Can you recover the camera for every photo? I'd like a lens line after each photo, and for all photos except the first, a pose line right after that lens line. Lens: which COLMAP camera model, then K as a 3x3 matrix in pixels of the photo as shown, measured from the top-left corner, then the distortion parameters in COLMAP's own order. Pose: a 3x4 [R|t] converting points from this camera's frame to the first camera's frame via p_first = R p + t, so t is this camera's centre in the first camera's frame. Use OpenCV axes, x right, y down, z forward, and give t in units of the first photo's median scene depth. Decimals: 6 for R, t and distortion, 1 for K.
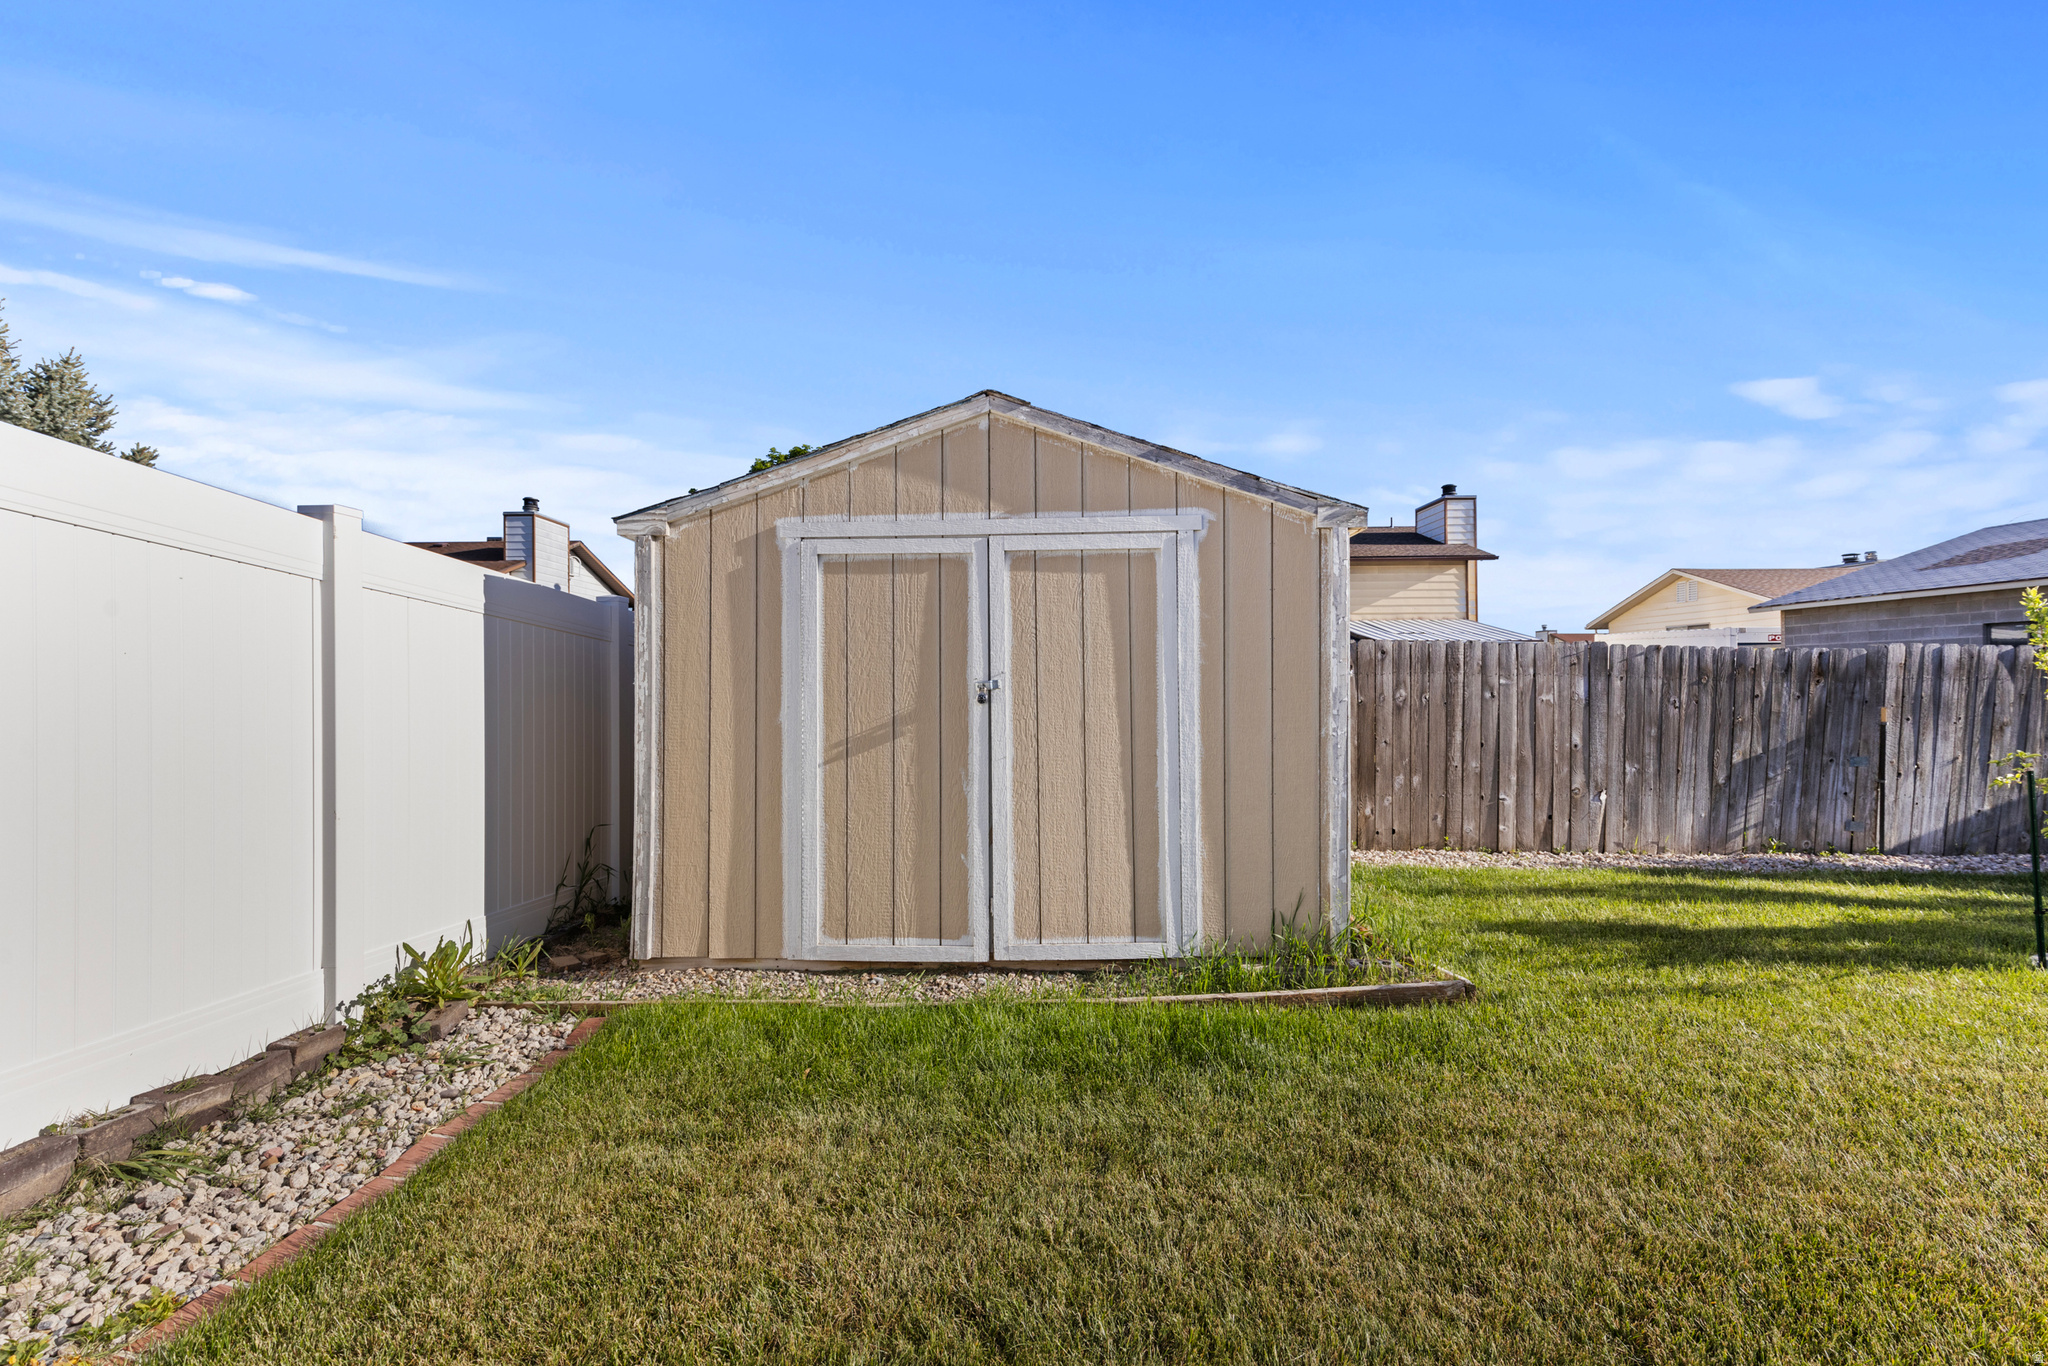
lens RADIAL K [[945.4, 0, 1017.6], [0, 945.4, 672.4], [0, 0, 1]] dist [0.006304, -0.000652]
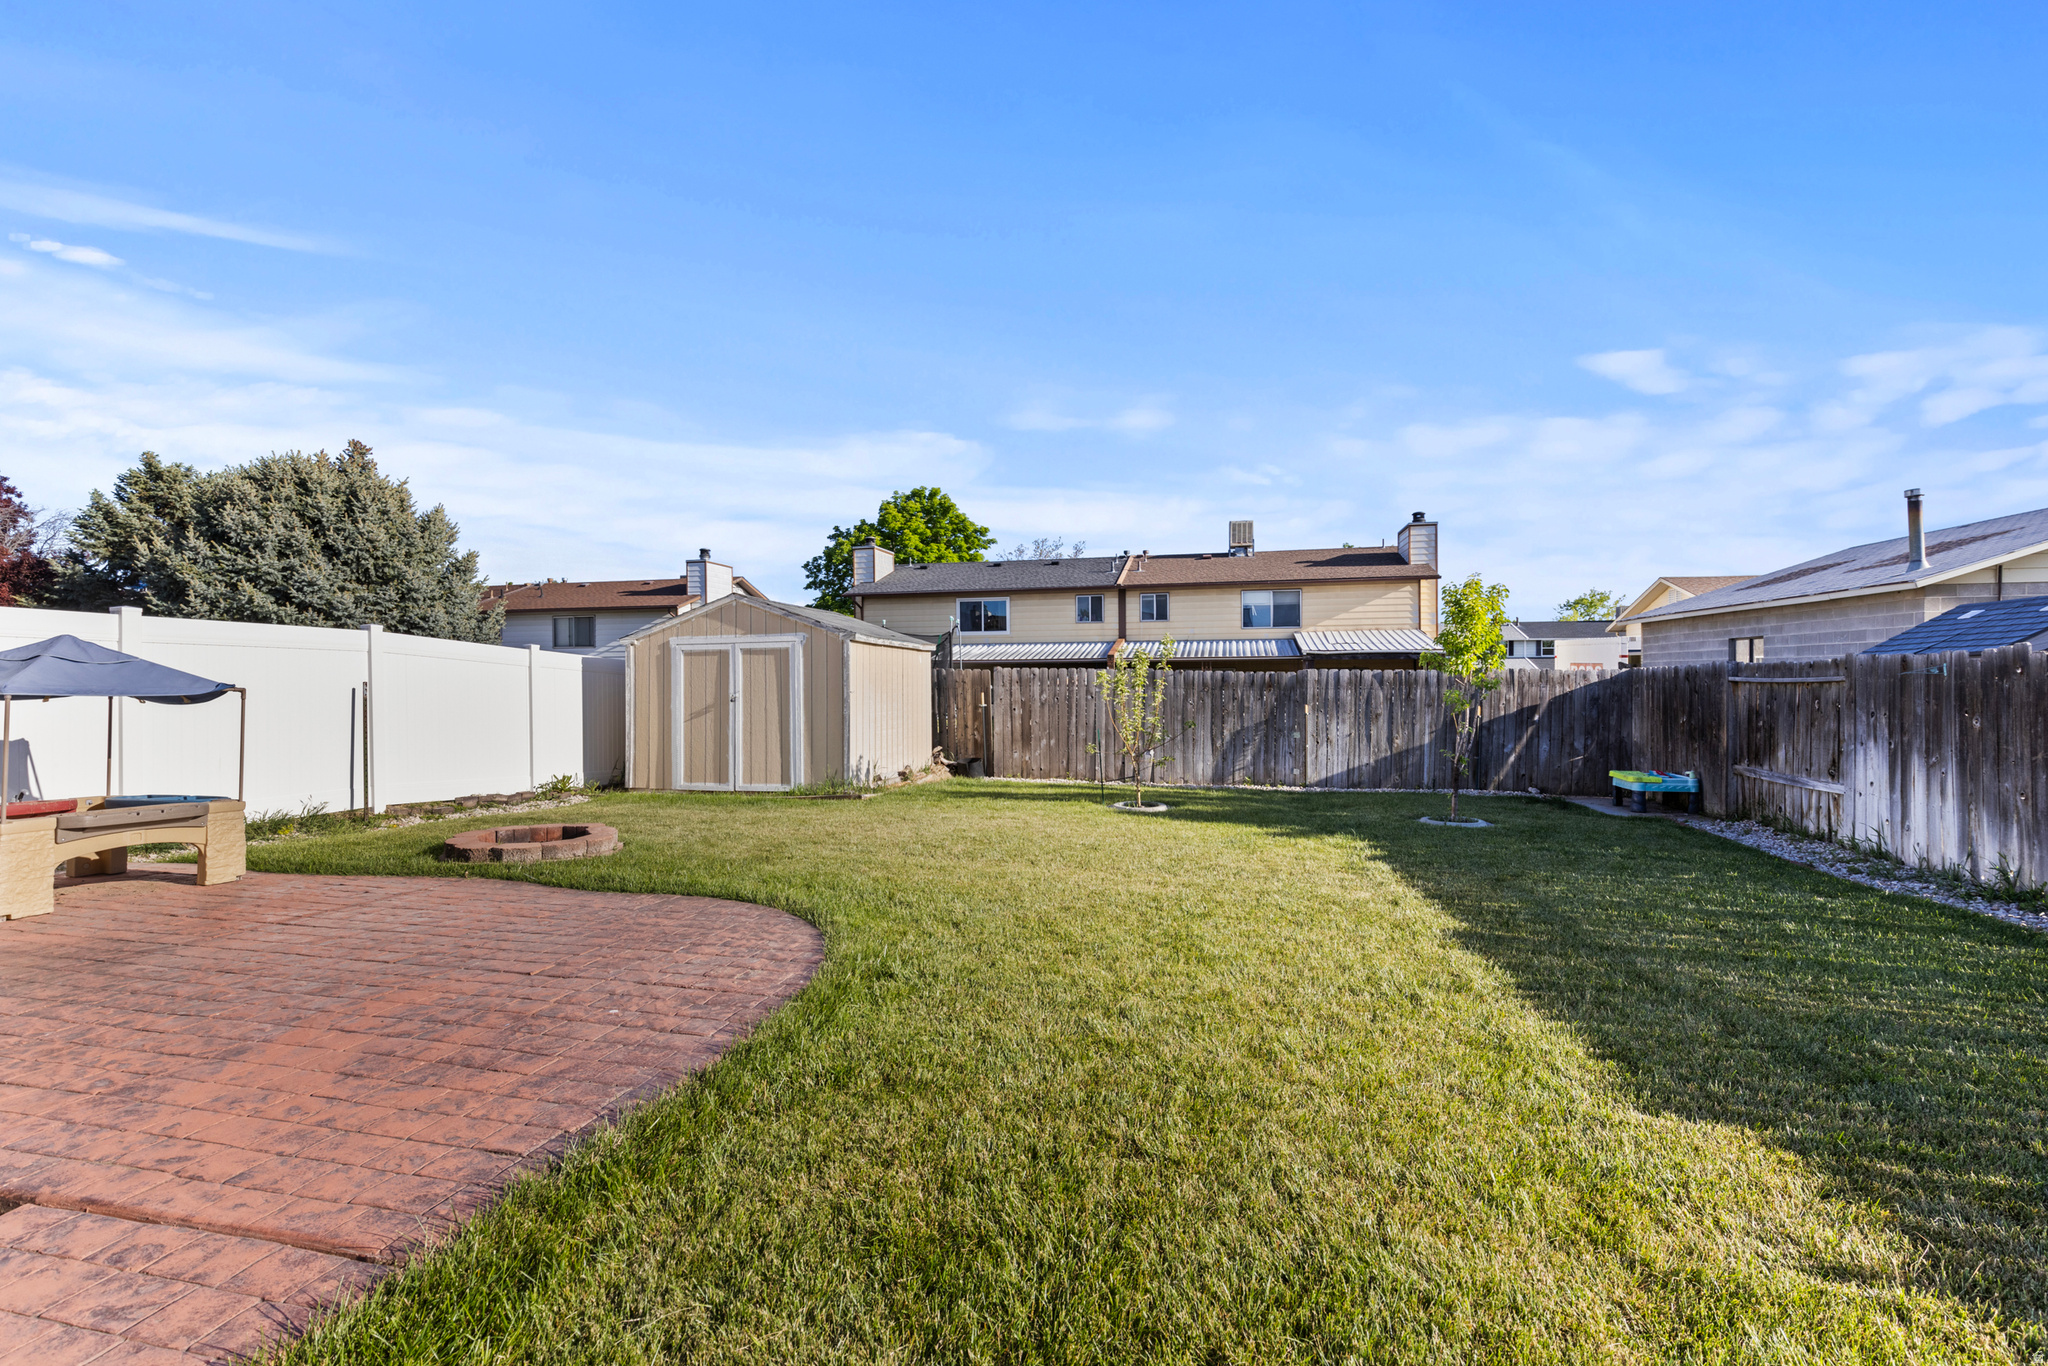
lens RADIAL K [[930.3, 0, 997.3], [0, 930.3, 678.8], [0, 0, 1]] dist [-0.001132, -0.000075]
pose [[0.975504, -0.001359, -0.219976, 0.728787], [0.004244, 0.999911, 0.012641, -0.036676], [0.219939, -0.013265, 0.975423, -0.841157]]
